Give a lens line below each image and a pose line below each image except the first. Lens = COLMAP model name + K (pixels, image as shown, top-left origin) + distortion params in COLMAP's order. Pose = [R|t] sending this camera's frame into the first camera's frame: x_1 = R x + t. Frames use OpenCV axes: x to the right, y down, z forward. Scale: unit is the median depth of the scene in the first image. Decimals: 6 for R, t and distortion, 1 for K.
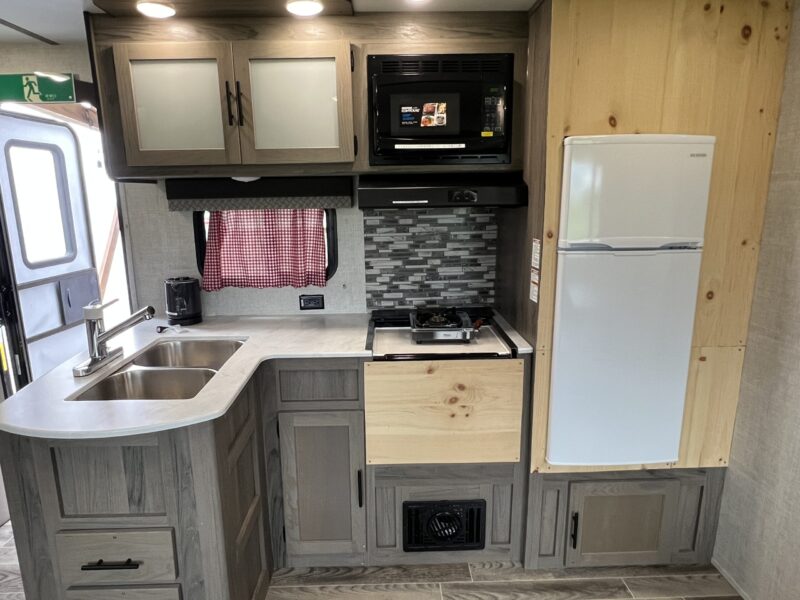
lens RADIAL K [[505.6, 0, 399.9], [0, 505.6, 305.8], [0, 0, 1]] dist [0.003355, 0.001640]
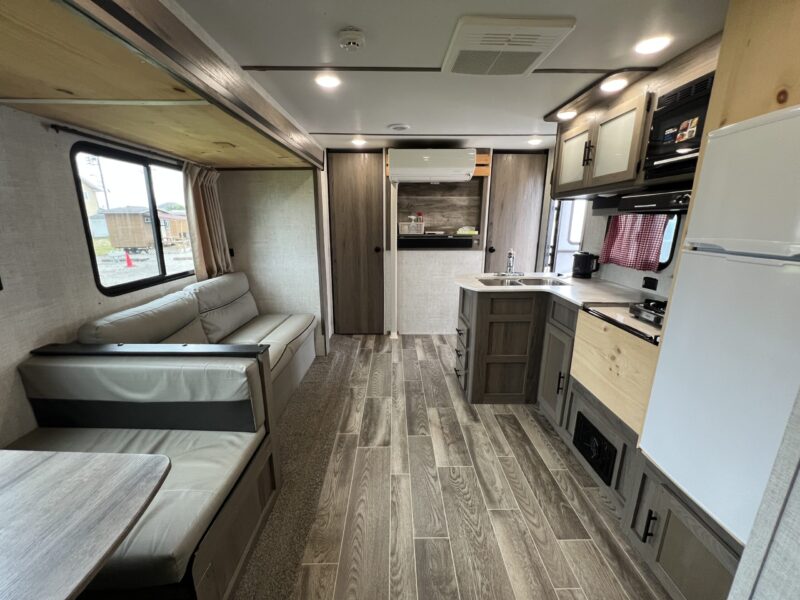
lens RADIAL K [[319.8, 0, 402.2], [0, 319.8, 297.8], [0, 0, 1]] dist [-0.003292, 0.000024]
pose [[-0.002540, 0.247714, -0.968830, 0.883082], [-0.218280, 0.945333, 0.242278, -0.043032], [0.975883, 0.212092, 0.051670, 0.393893]]
